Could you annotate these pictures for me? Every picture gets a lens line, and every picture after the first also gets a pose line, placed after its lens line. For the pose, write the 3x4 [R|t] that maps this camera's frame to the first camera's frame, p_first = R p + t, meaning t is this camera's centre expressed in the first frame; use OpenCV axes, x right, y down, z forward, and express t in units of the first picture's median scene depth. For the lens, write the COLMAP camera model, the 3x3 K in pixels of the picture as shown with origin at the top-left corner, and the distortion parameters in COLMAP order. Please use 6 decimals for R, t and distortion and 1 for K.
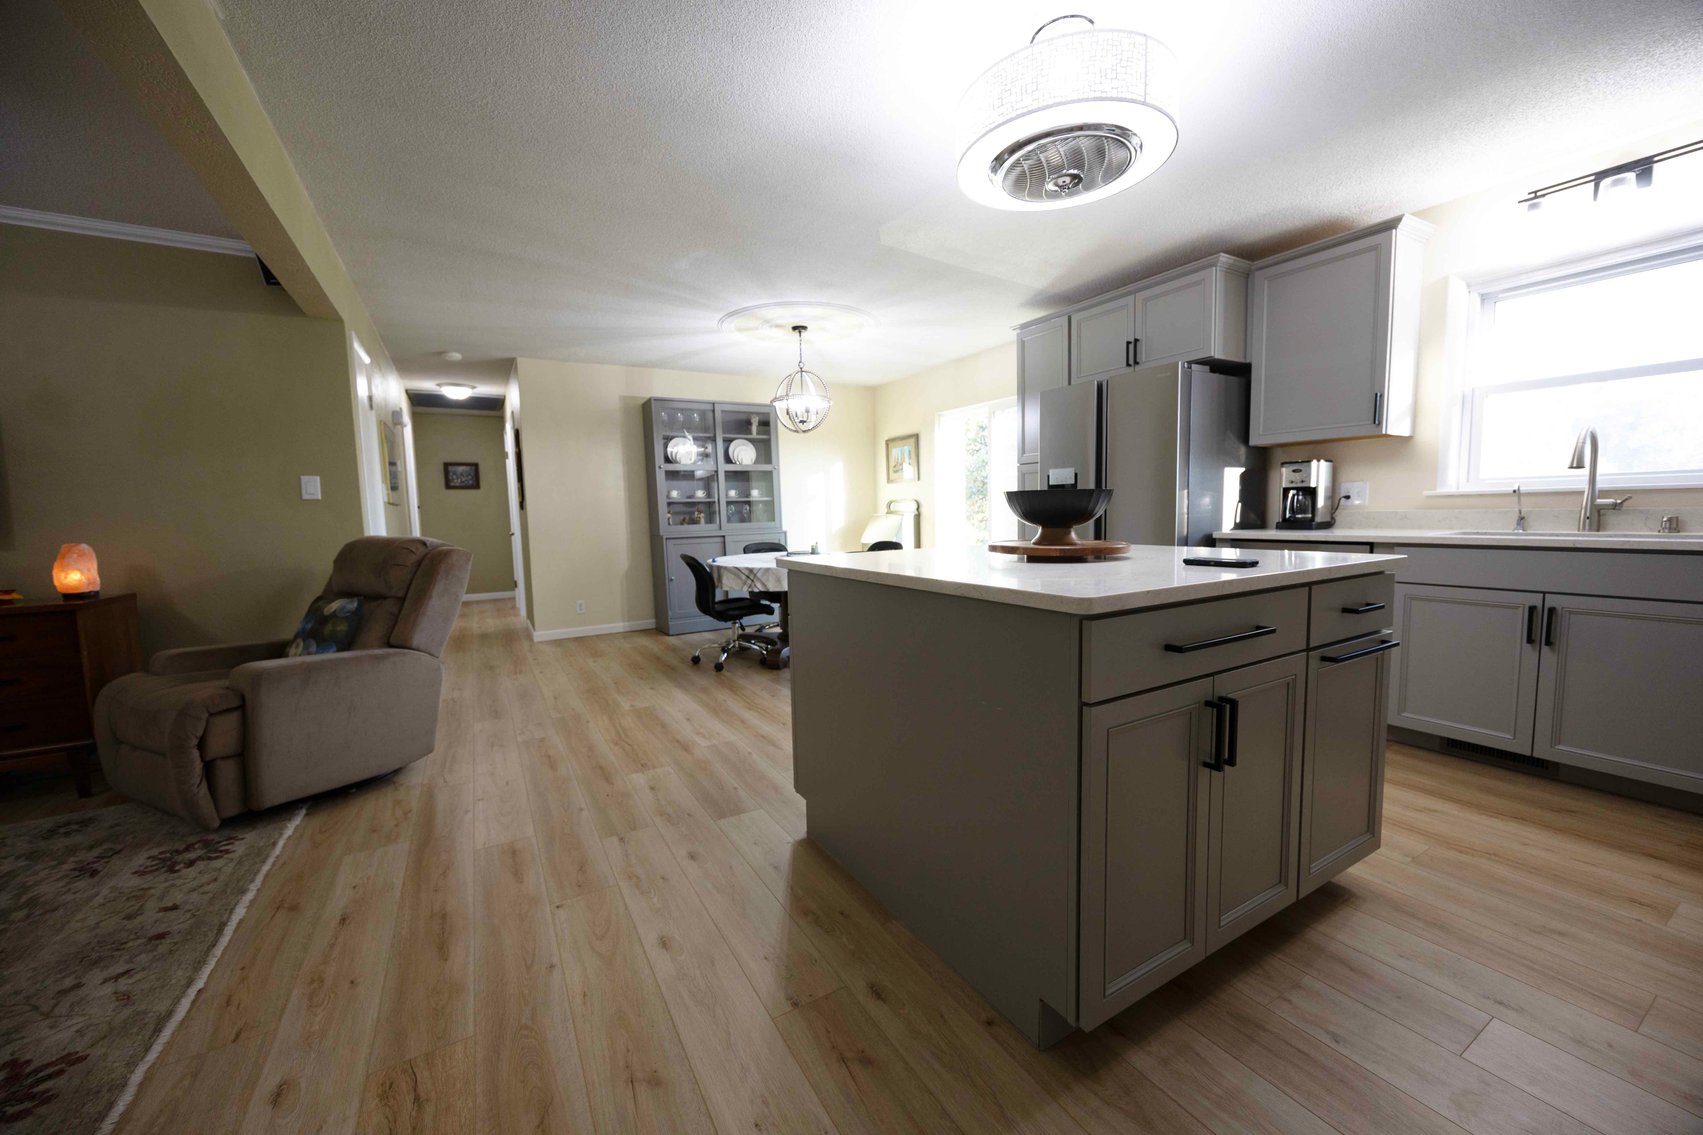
lens RADIAL K [[639.8, 0, 853.0], [0, 639.8, 570.2], [0, 0, 1]] dist [-0.003289, -0.000216]
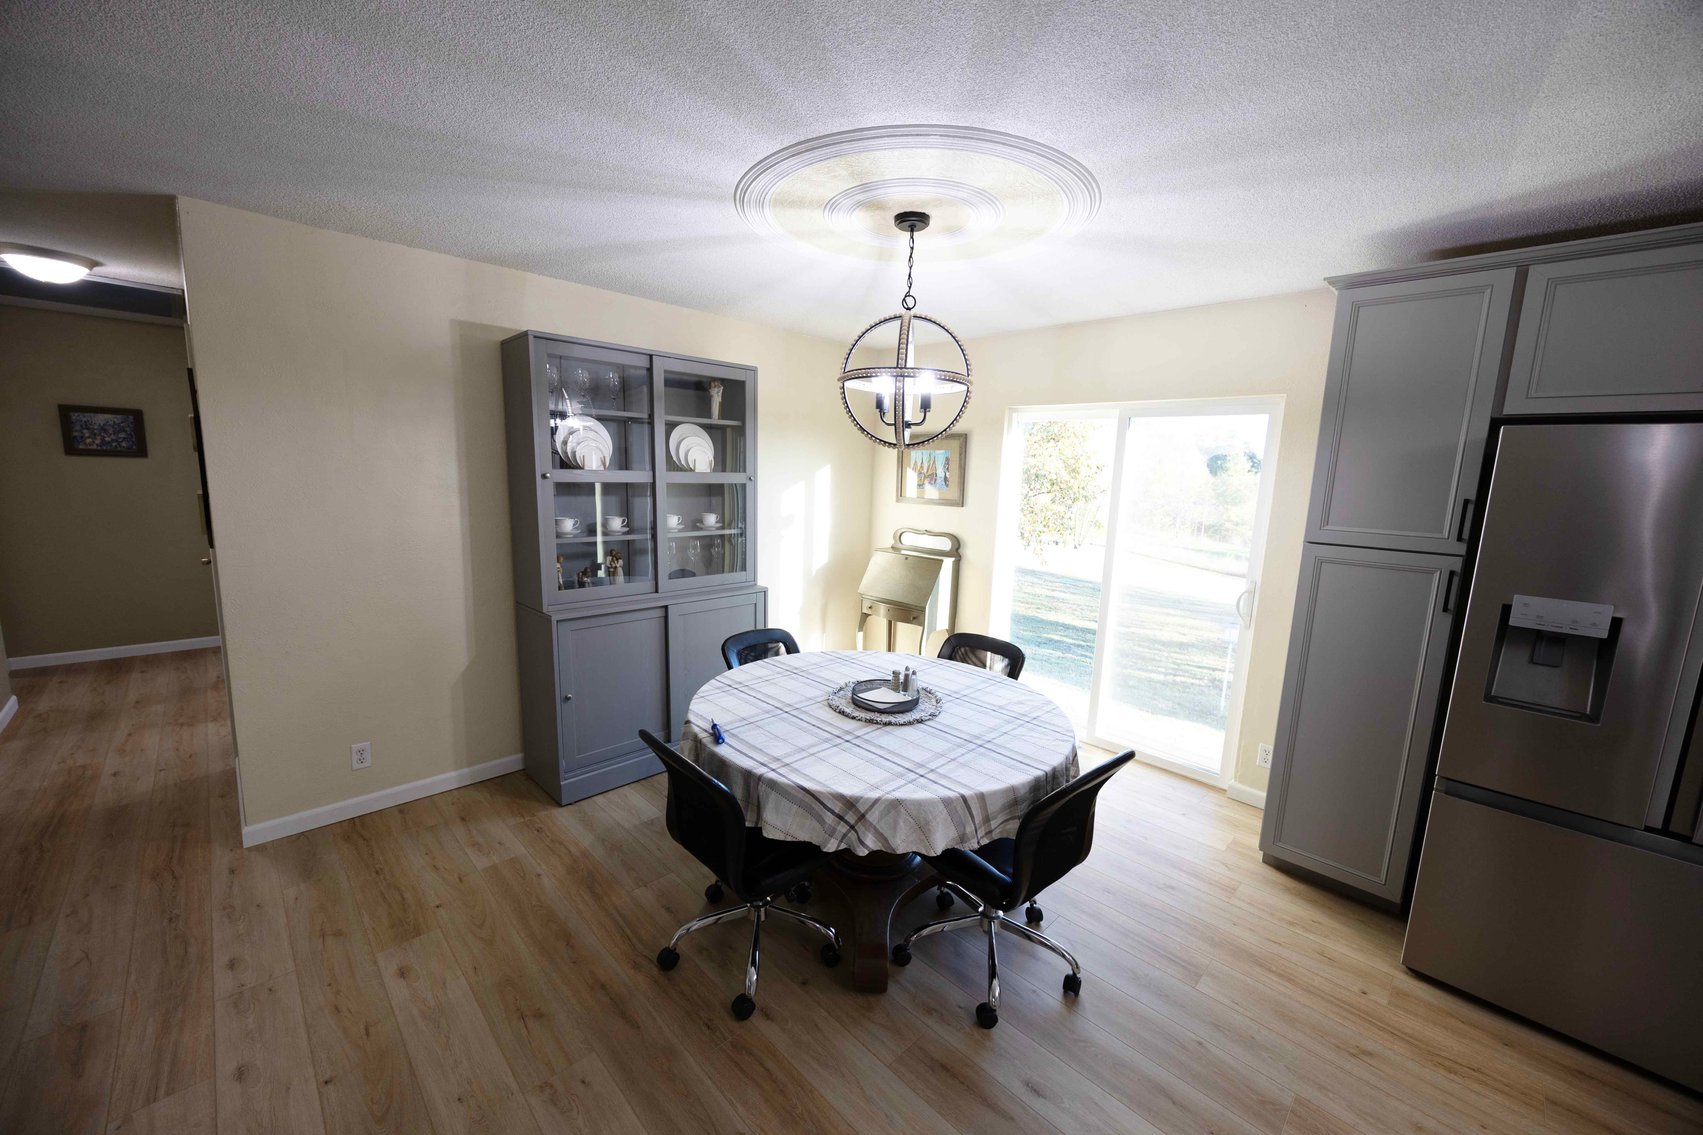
lens RADIAL K [[646.8, 0, 848.7], [0, 646.8, 569.8], [0, 0, 1]] dist [-0.000271, -0.000387]
pose [[0.968577, 0.022150, 0.247724, -0.322128], [-0.037064, 0.997759, 0.055705, -0.206436], [-0.245935, -0.063136, 0.967228, 0.743465]]
